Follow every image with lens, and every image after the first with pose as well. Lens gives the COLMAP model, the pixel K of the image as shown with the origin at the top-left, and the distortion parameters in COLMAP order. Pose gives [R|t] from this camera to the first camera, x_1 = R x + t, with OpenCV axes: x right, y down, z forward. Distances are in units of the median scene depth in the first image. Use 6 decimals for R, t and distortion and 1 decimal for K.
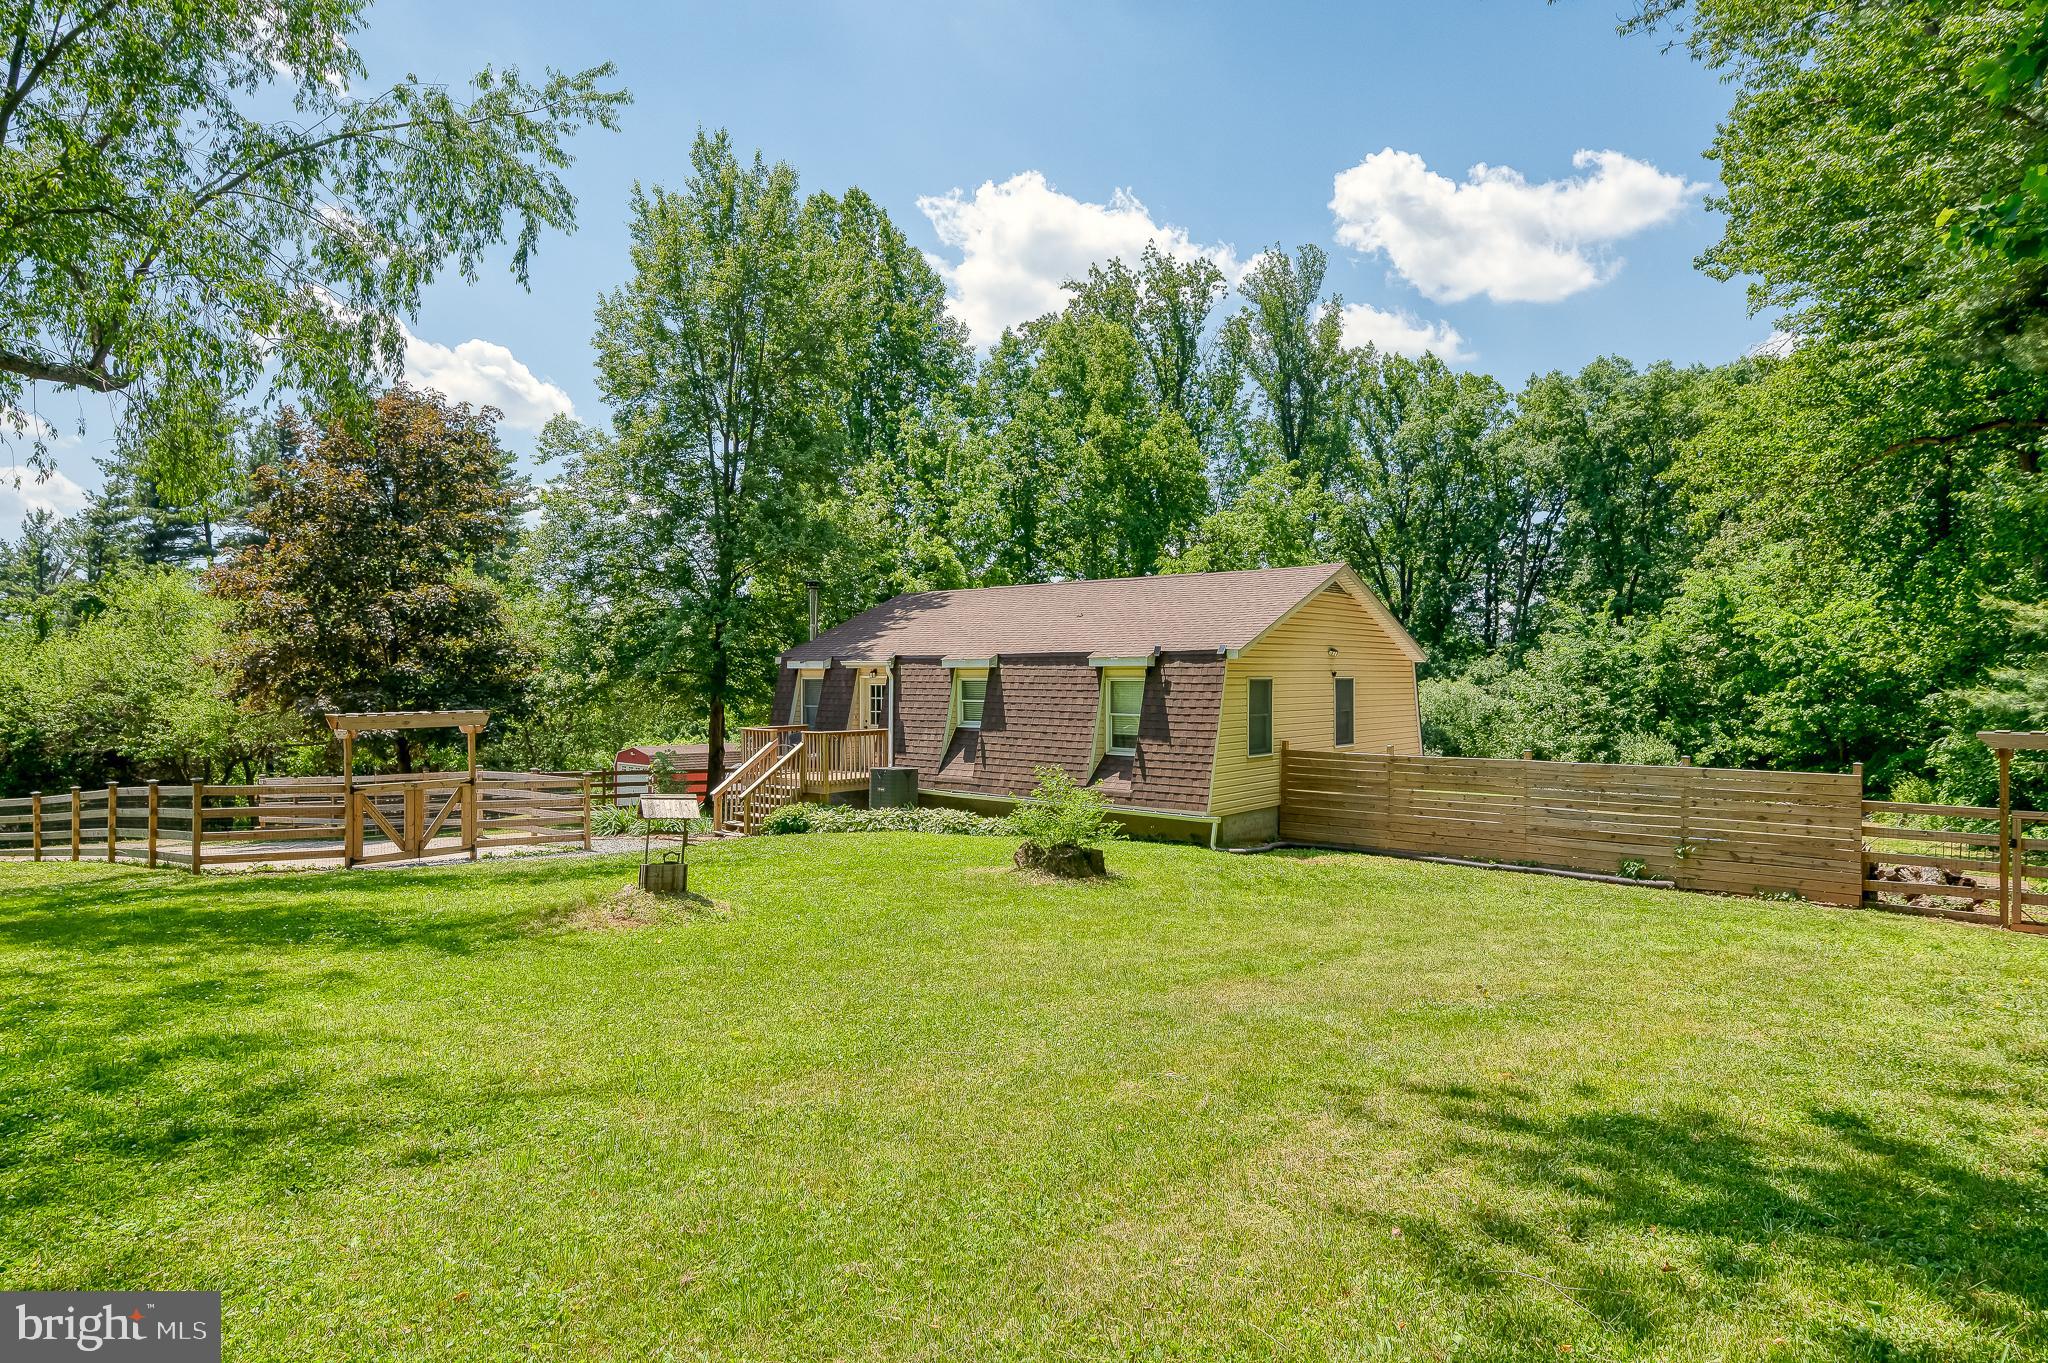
lens RADIAL K [[943.8, 0, 1025.1], [0, 943.8, 672.4], [0, 0, 1]] dist [0.002990, 0.000183]
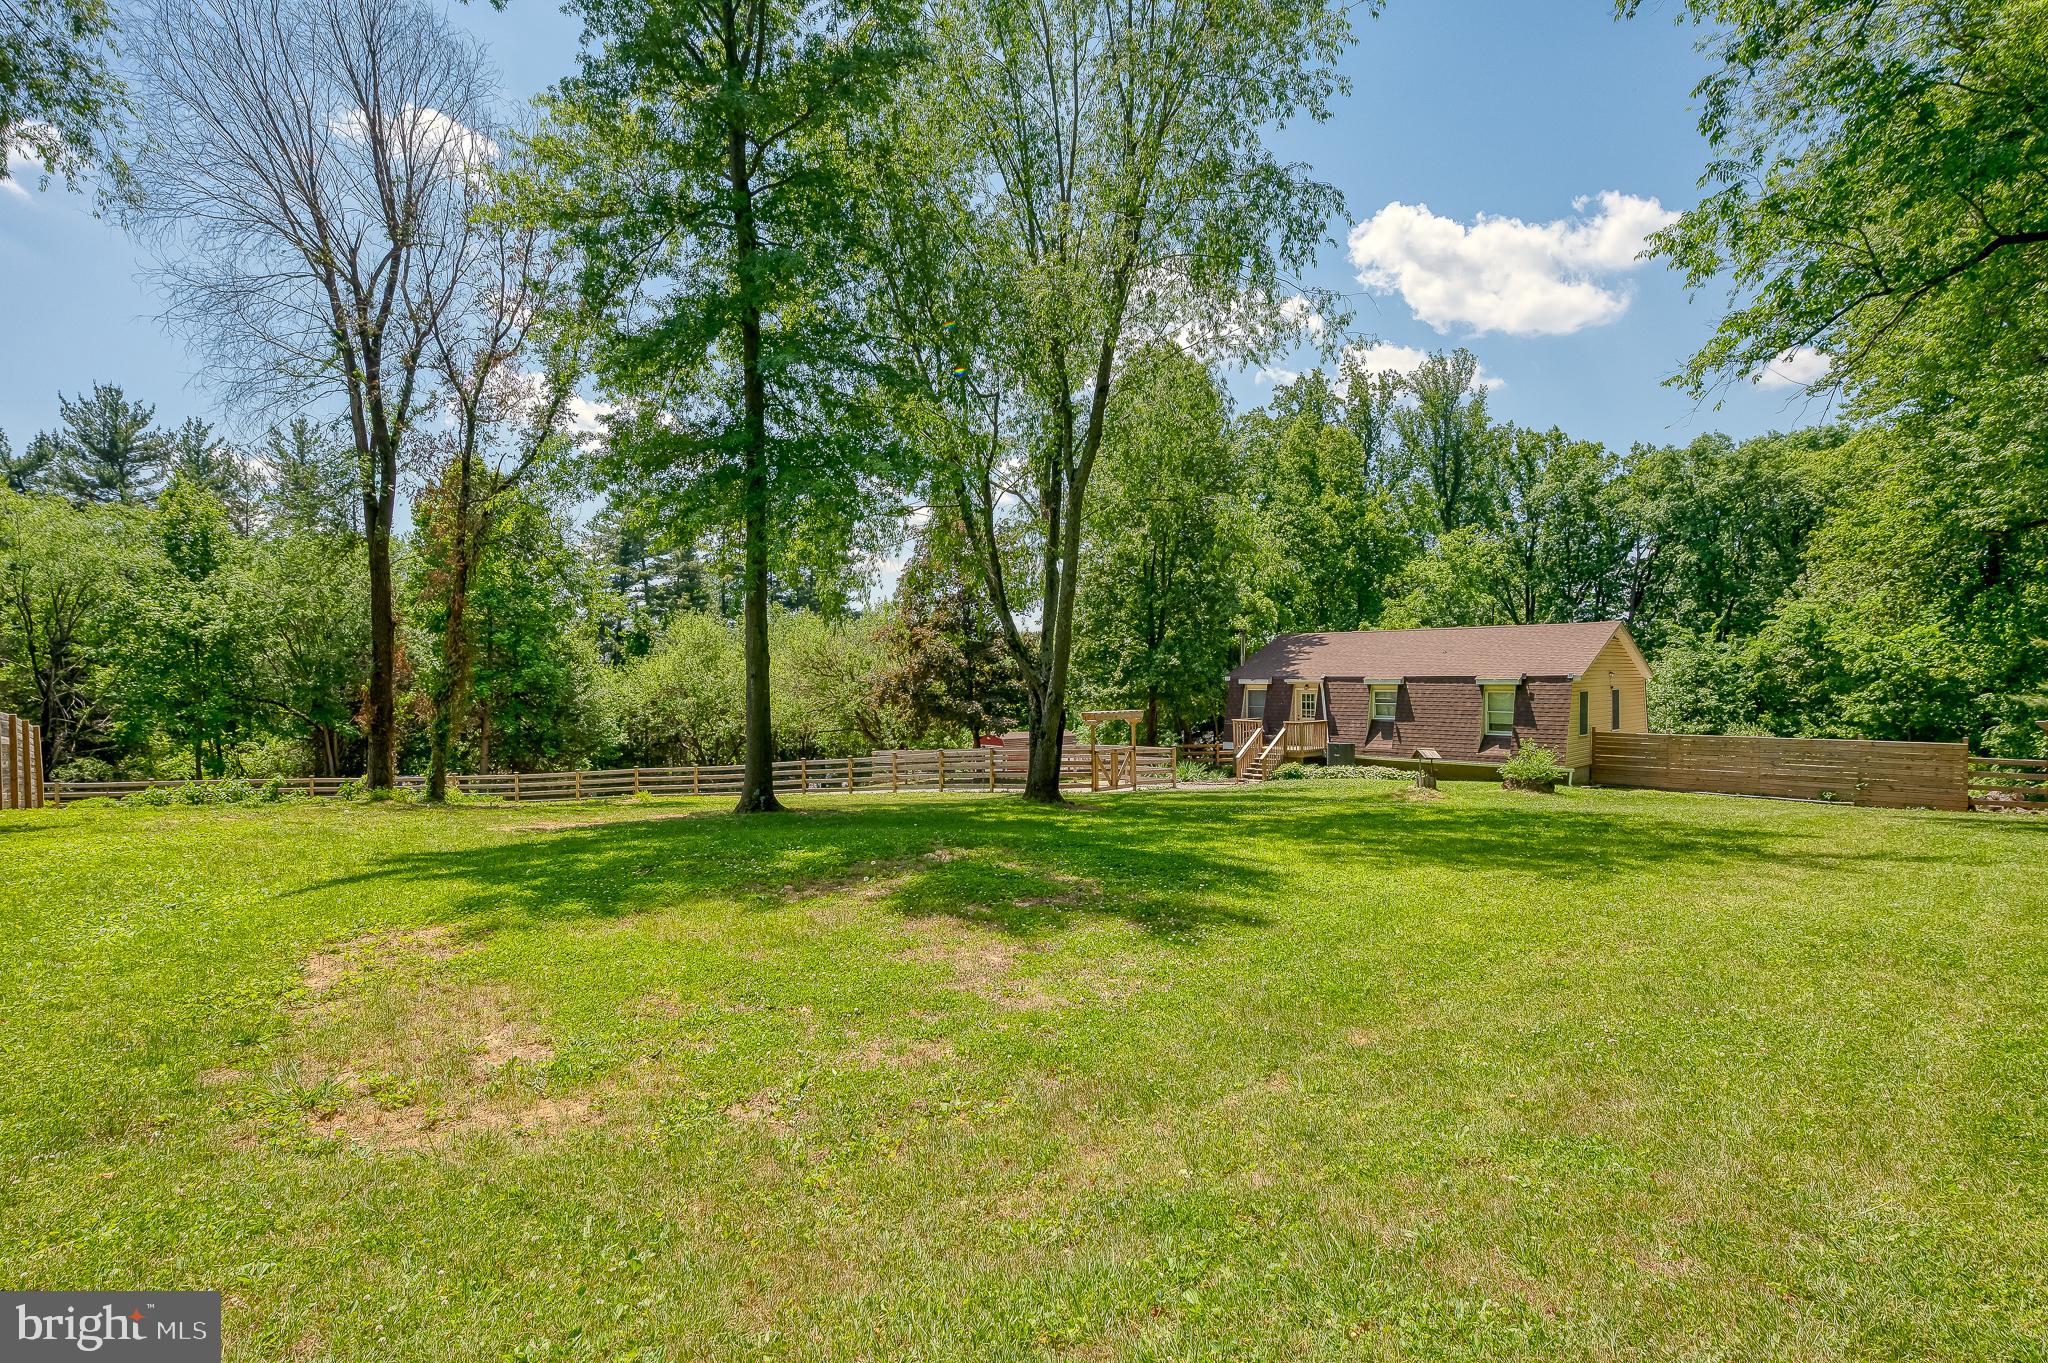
lens RADIAL K [[830.4, 0, 1024.0], [0, 830.4, 681.5], [0, 0, 1]] dist [0.000696, -0.000128]
pose [[0.996686, -0.004538, -0.081217, -0.288708], [0.005544, 0.999911, 0.012160, -0.015858], [0.081154, -0.012570, 0.996622, -0.270925]]
